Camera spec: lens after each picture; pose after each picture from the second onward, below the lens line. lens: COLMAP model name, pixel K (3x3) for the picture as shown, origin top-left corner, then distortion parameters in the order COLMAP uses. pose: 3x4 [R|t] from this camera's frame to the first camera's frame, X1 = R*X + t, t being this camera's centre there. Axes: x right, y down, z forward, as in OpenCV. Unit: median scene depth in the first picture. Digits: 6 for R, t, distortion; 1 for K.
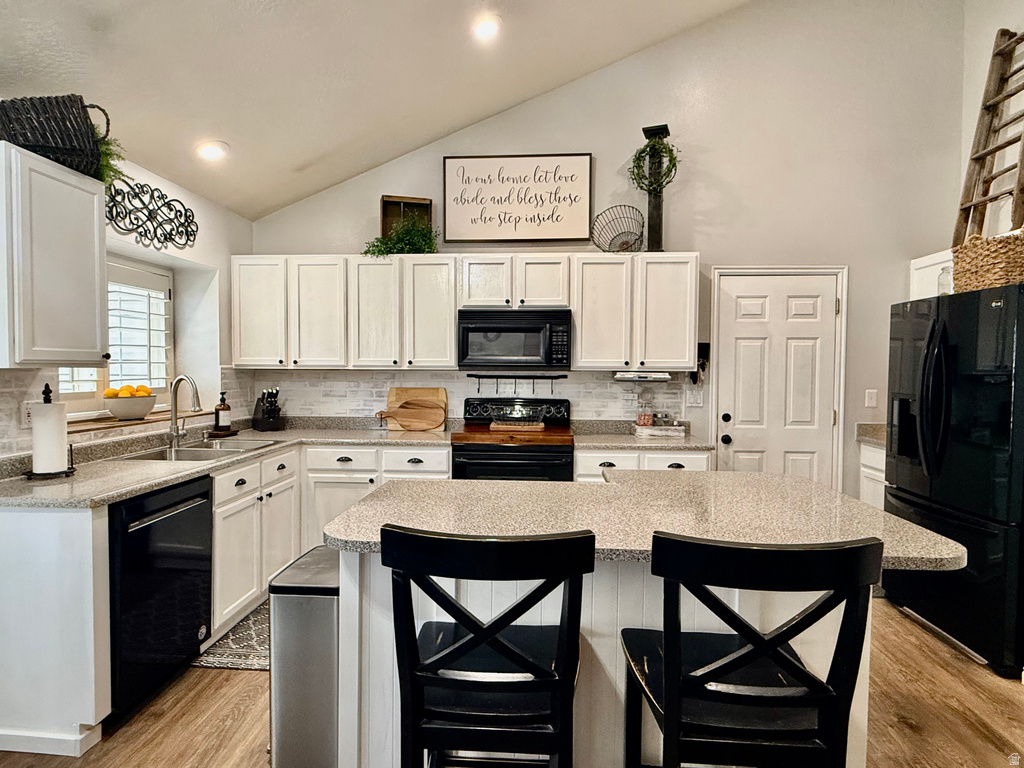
lens RADIAL K [[573.6, 0, 509.8], [0, 573.6, 384.7], [0, 0, 1]] dist [0.000322, -0.000360]
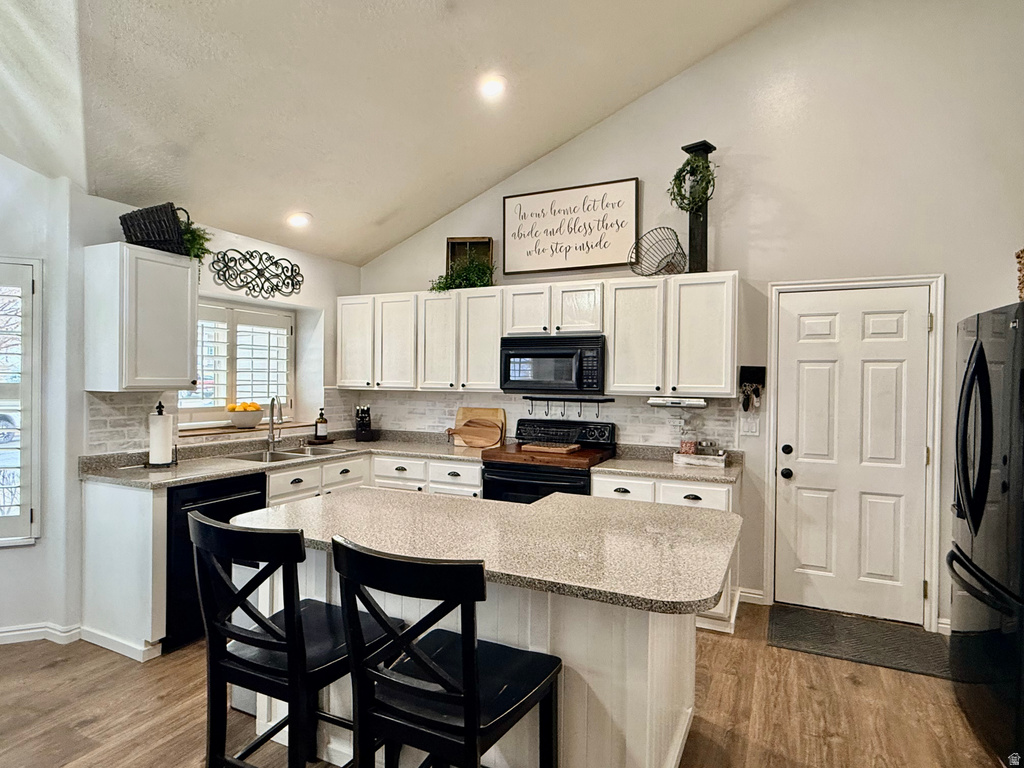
lens RADIAL K [[583.5, 0, 508.7], [0, 583.5, 384.2], [0, 0, 1]] dist [-0.000593, 0.000167]
pose [[0.927089, 0.008156, -0.374753, 0.332090], [-0.018316, 0.999555, -0.023557, -0.016132], [0.374394, 0.028703, 0.926825, -0.016809]]
